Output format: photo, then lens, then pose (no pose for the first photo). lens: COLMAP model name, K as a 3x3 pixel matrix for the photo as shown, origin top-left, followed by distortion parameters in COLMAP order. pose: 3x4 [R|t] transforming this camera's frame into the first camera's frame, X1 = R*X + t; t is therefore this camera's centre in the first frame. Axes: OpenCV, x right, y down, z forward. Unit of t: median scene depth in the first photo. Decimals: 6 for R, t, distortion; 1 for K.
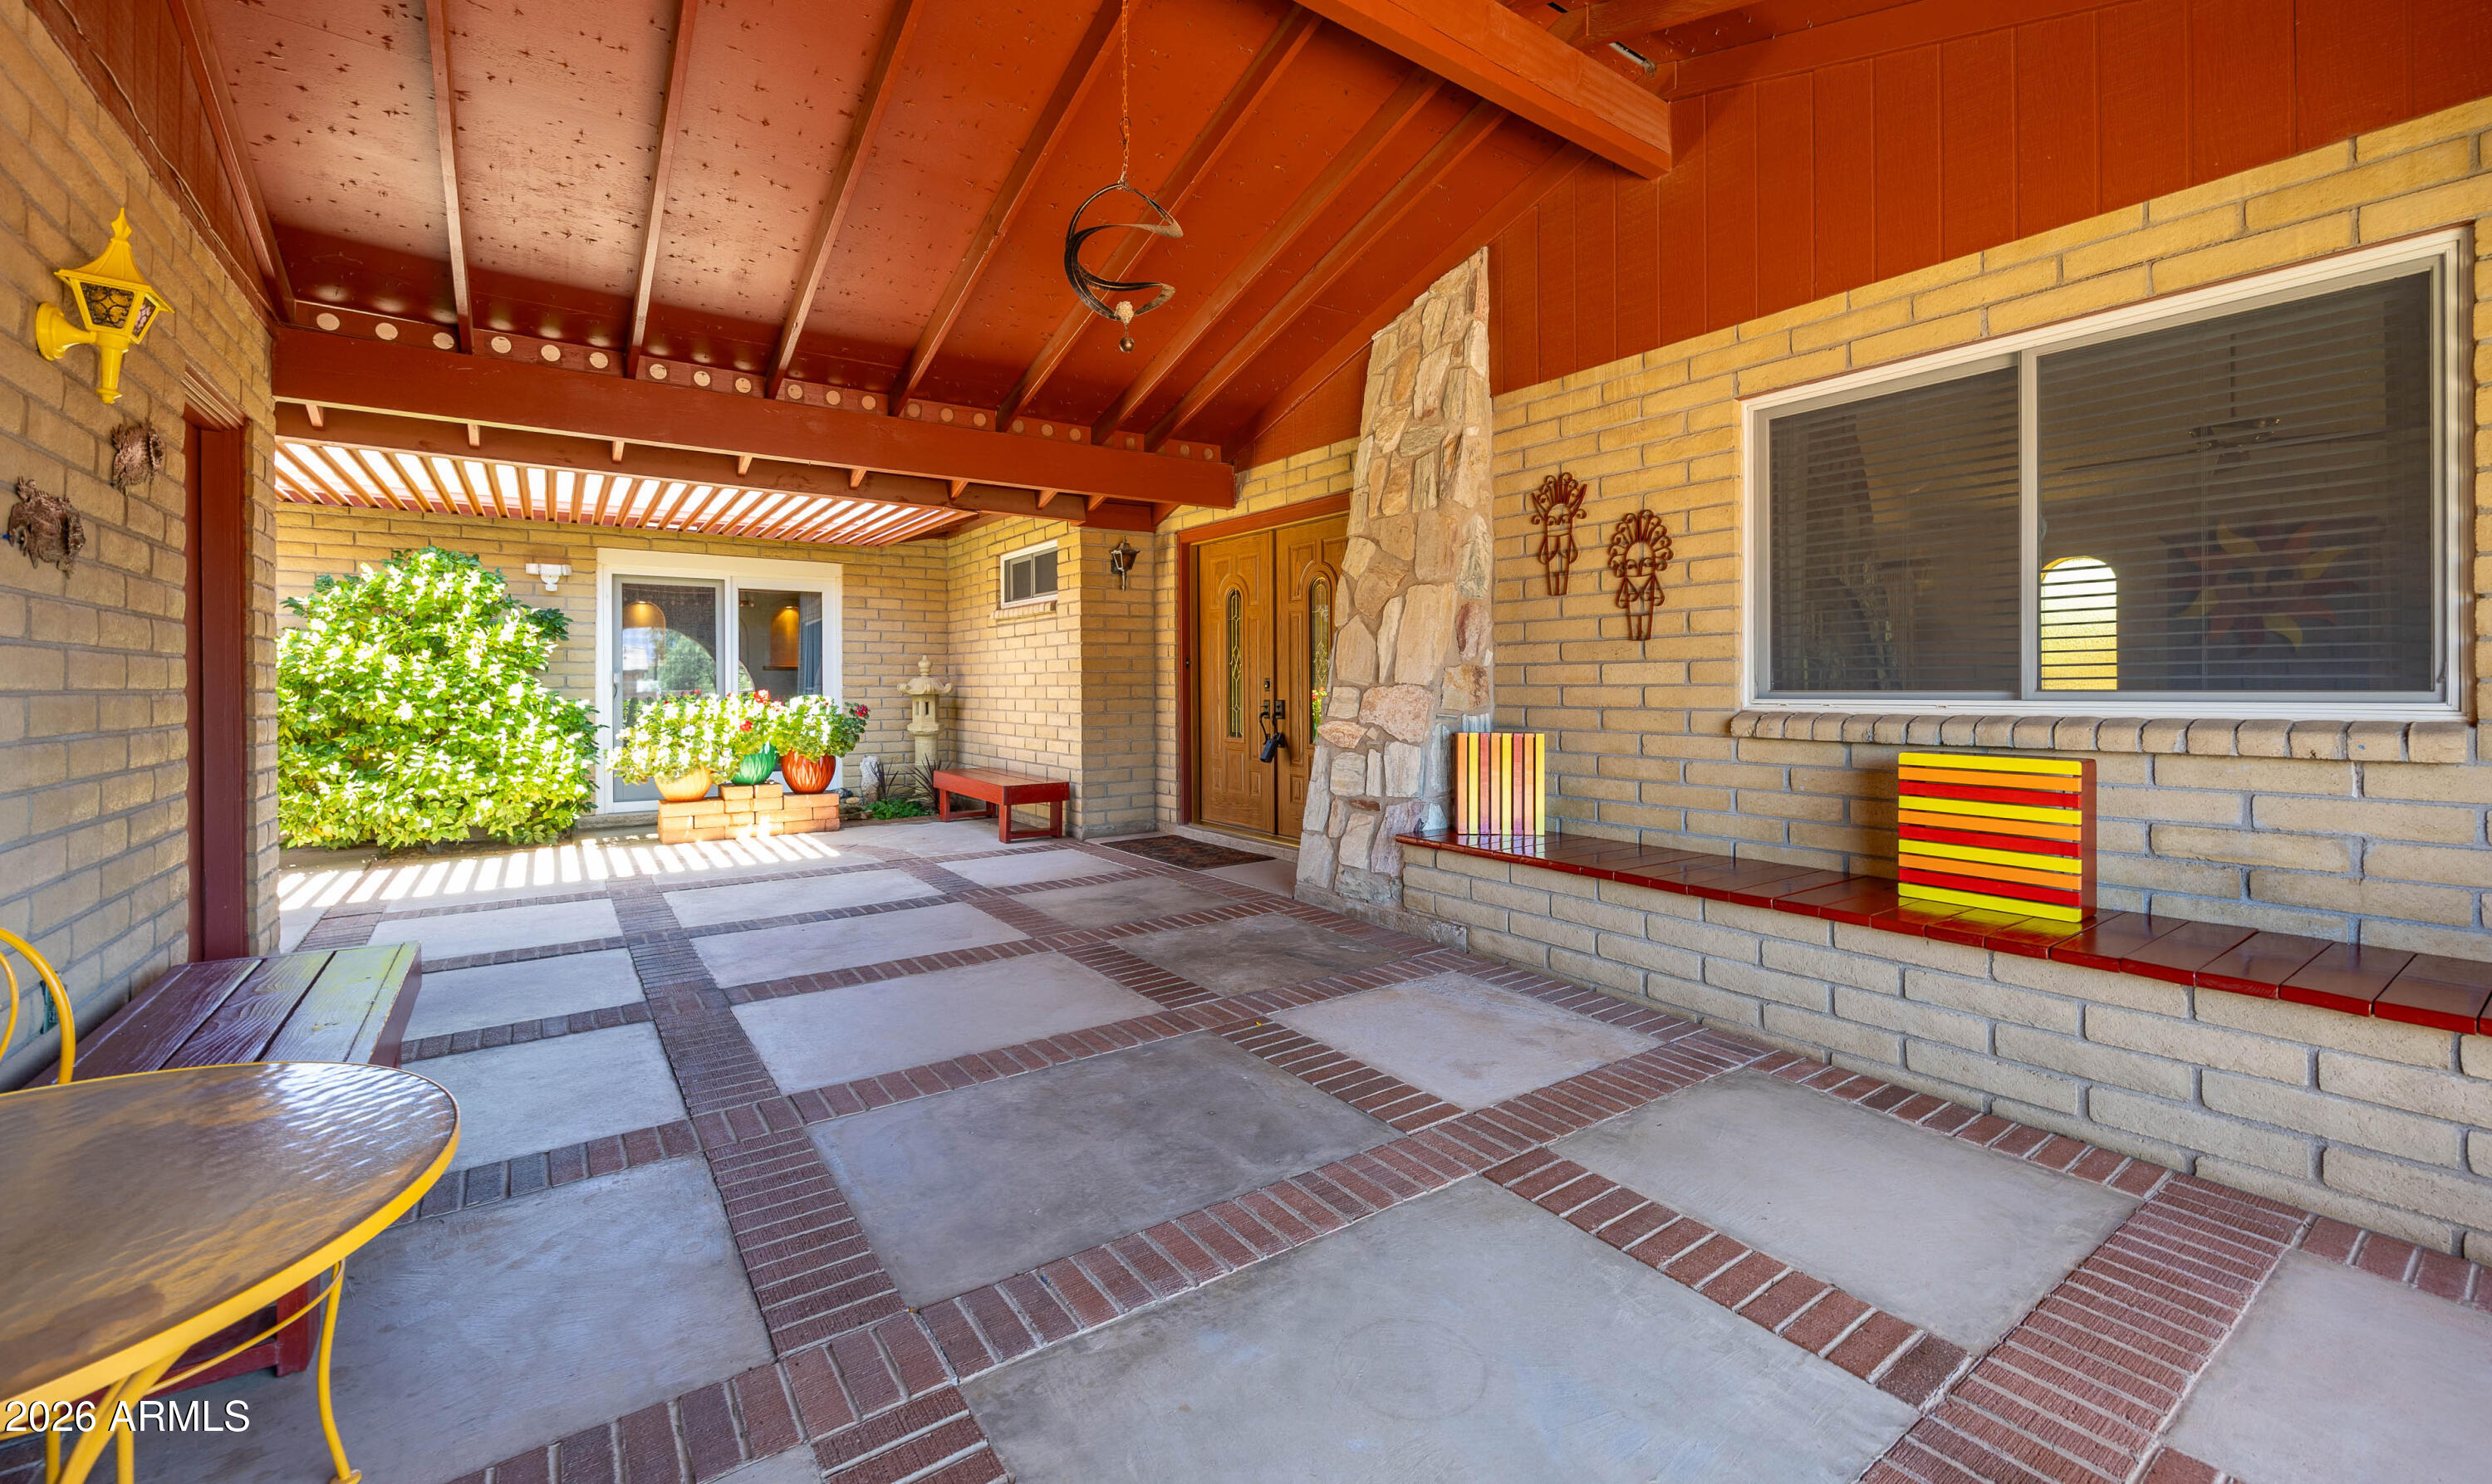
lens RADIAL K [[1002.6, 0, 1249.1], [0, 1002.6, 690.6], [0, 0, 1]] dist [-0.002075, -0.000123]
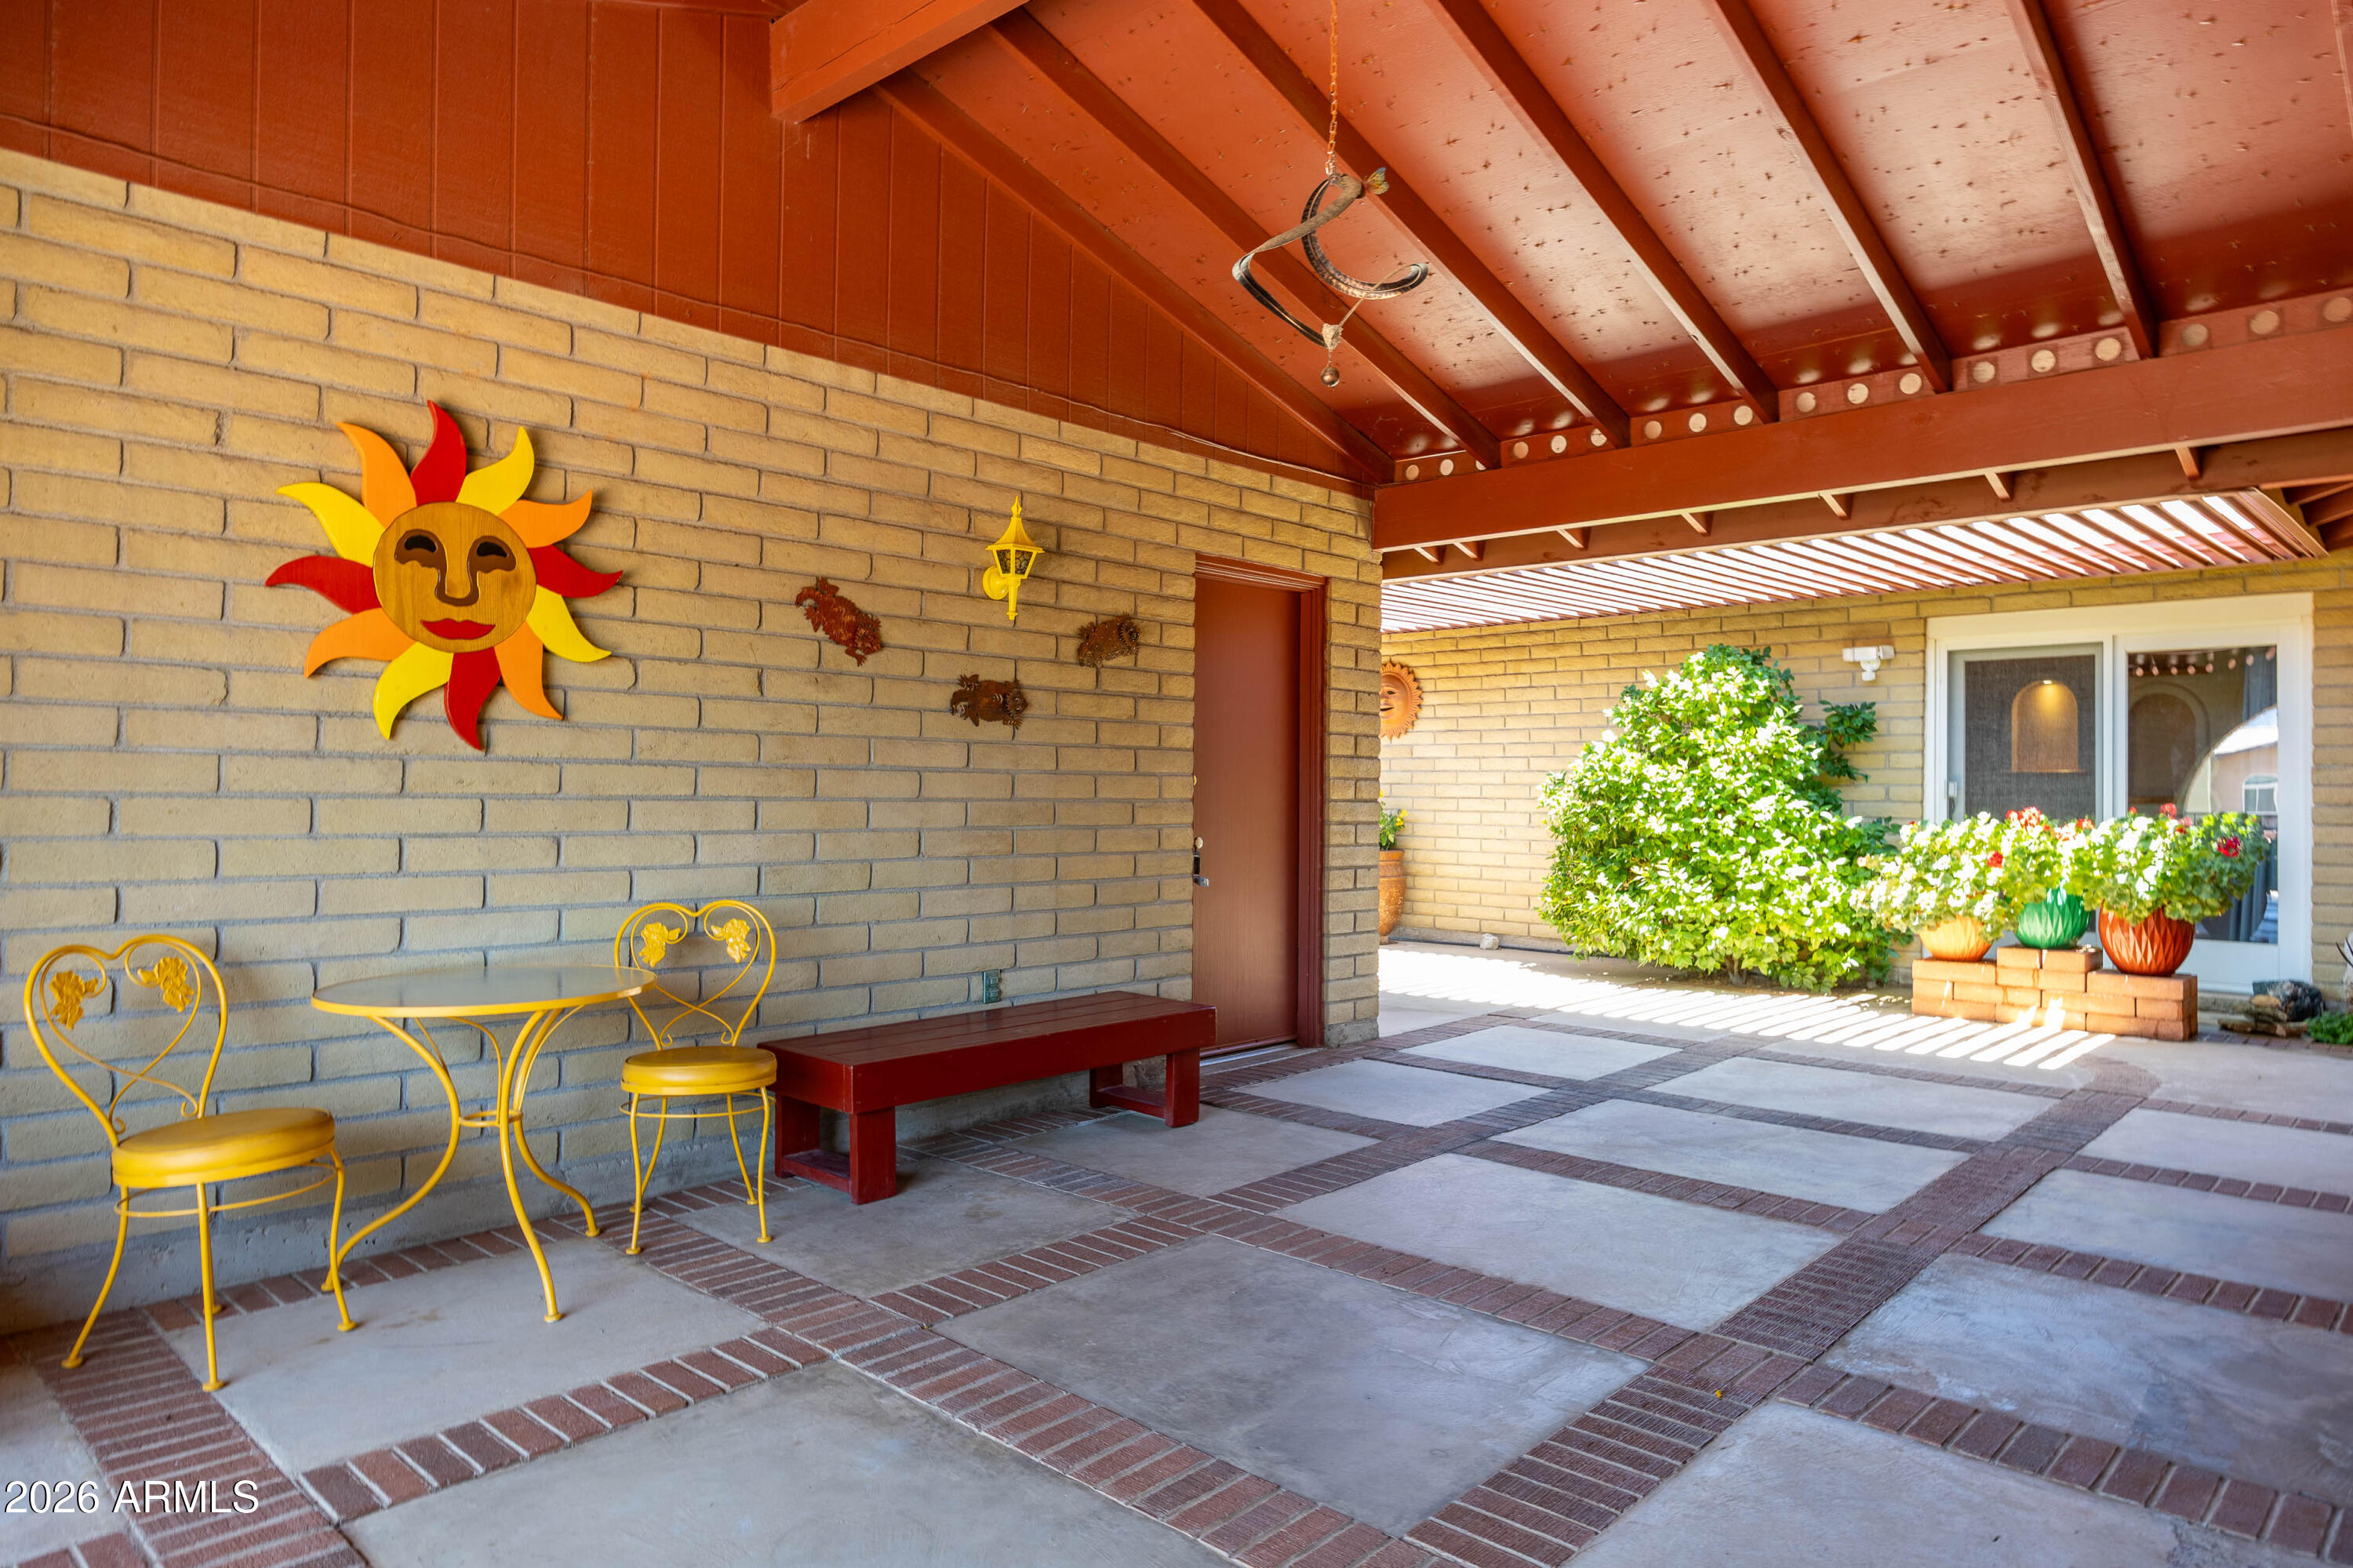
lens RADIAL K [[1478.3, 0, 1176.5], [0, 1478.3, 784.0], [0, 0, 1]] dist [-0.006986, -0.001239]
pose [[0.178319, 0.000155, -0.983973, 0.433975], [-0.013387, 0.999908, -0.002269, -0.007859], [0.983882, 0.013577, 0.178305, 0.292397]]
